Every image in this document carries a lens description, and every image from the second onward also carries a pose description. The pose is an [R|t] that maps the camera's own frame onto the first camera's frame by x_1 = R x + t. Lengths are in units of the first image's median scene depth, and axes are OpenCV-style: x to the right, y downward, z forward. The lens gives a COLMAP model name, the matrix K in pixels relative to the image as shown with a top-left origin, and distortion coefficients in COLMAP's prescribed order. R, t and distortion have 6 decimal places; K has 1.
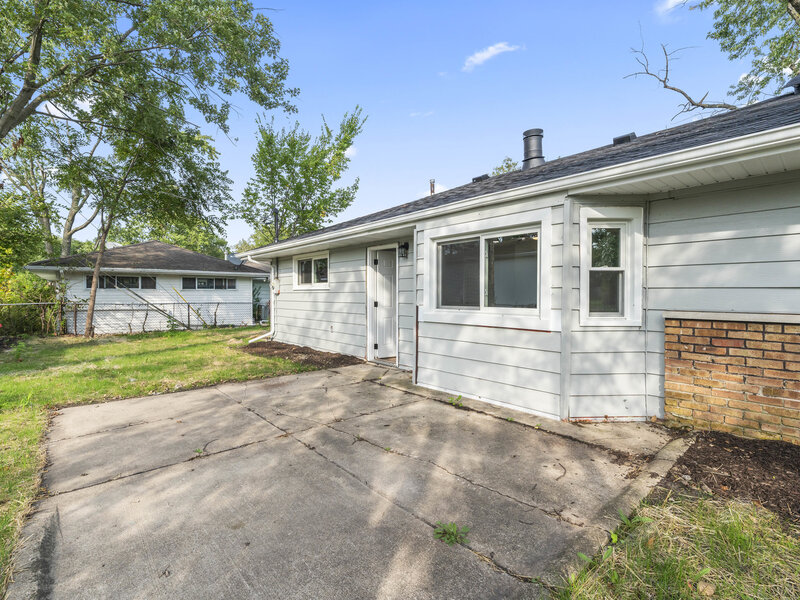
lens RADIAL K [[406.8, 0, 398.3], [0, 406.8, 294.3], [0, 0, 1]] dist [0.002699, 0.000613]
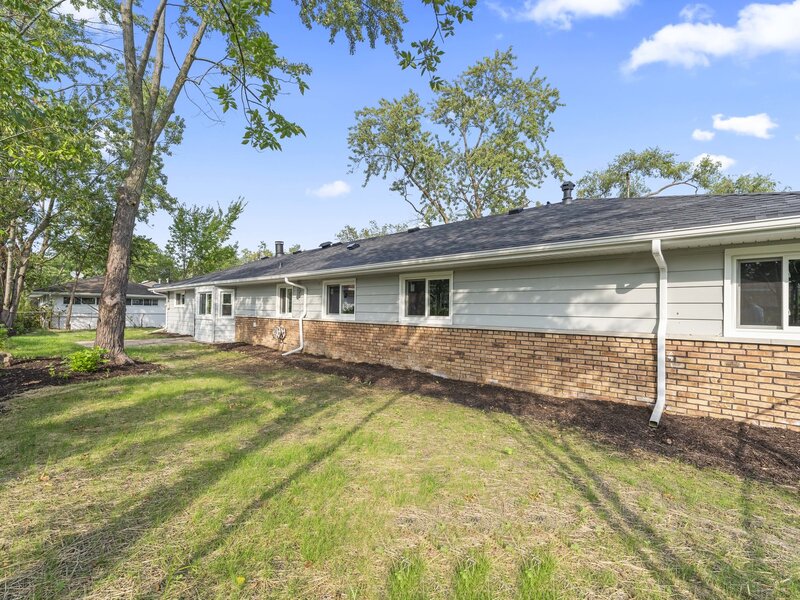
lens RADIAL K [[382.2, 0, 400.0], [0, 382.2, 300.0], [0, 0, 1]] dist [-0.002704, -0.000839]
pose [[0.993588, 0.016450, 0.111857, 0.476487], [-0.013503, 0.999543, -0.027057, -0.007641], [-0.112251, 0.025373, 0.993356, -0.766537]]
